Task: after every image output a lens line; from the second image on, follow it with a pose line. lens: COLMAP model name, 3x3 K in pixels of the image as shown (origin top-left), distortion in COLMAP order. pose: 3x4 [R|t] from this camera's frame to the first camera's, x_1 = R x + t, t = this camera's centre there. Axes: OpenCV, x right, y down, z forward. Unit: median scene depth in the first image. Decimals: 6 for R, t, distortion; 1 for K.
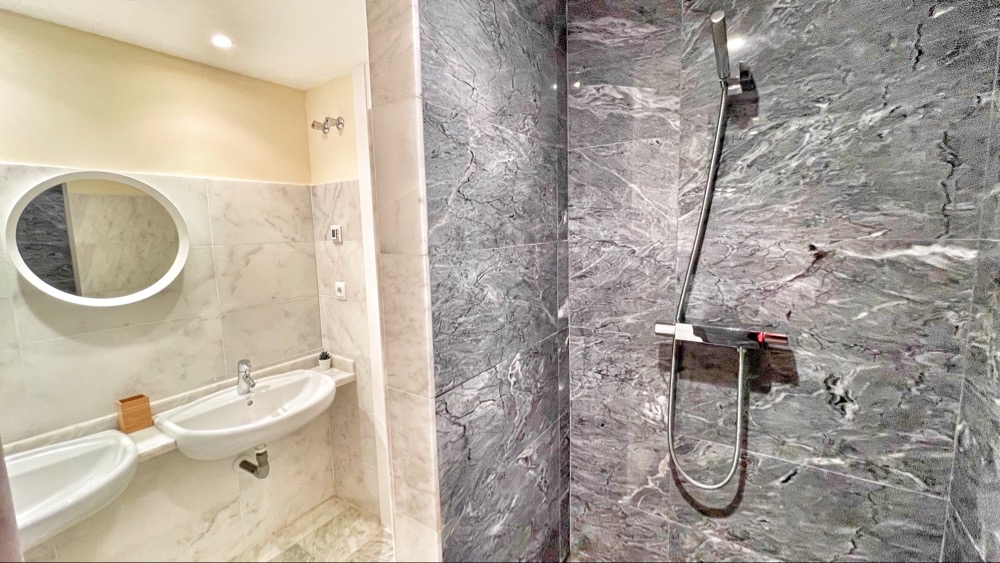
lens RADIAL K [[406.9, 0, 499.6], [0, 406.9, 275.7], [0, 0, 1]] dist [-0.005183, 0.000537]
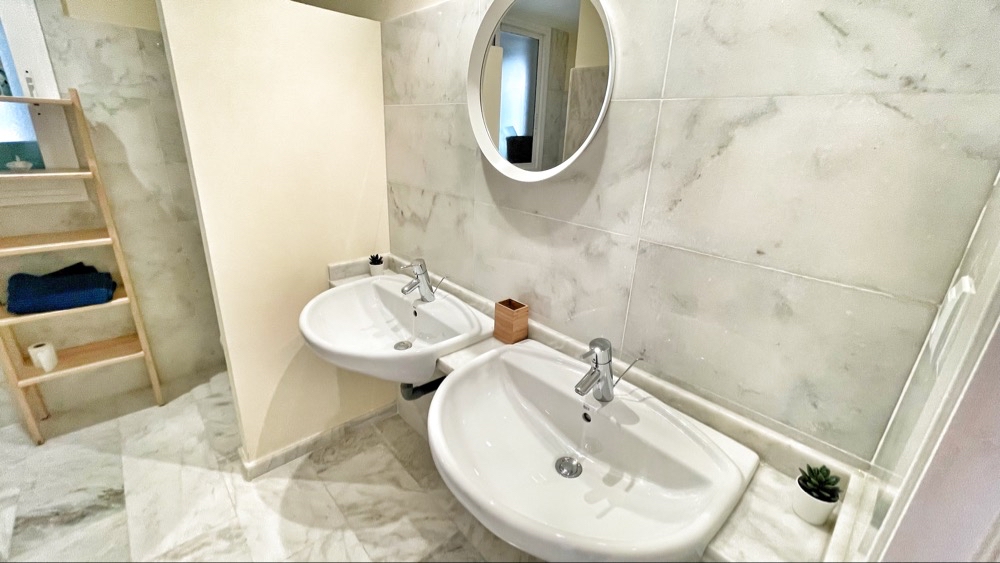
lens RADIAL K [[406.9, 0, 499.6], [0, 406.9, 275.7], [0, 0, 1]] dist [-0.005183, 0.000537]
pose [[-0.242509, 0.332834, -0.911269, -0.164053], [-0.155241, 0.913891, 0.375105, -0.032593], [0.957648, 0.232432, -0.169957, 0.920274]]
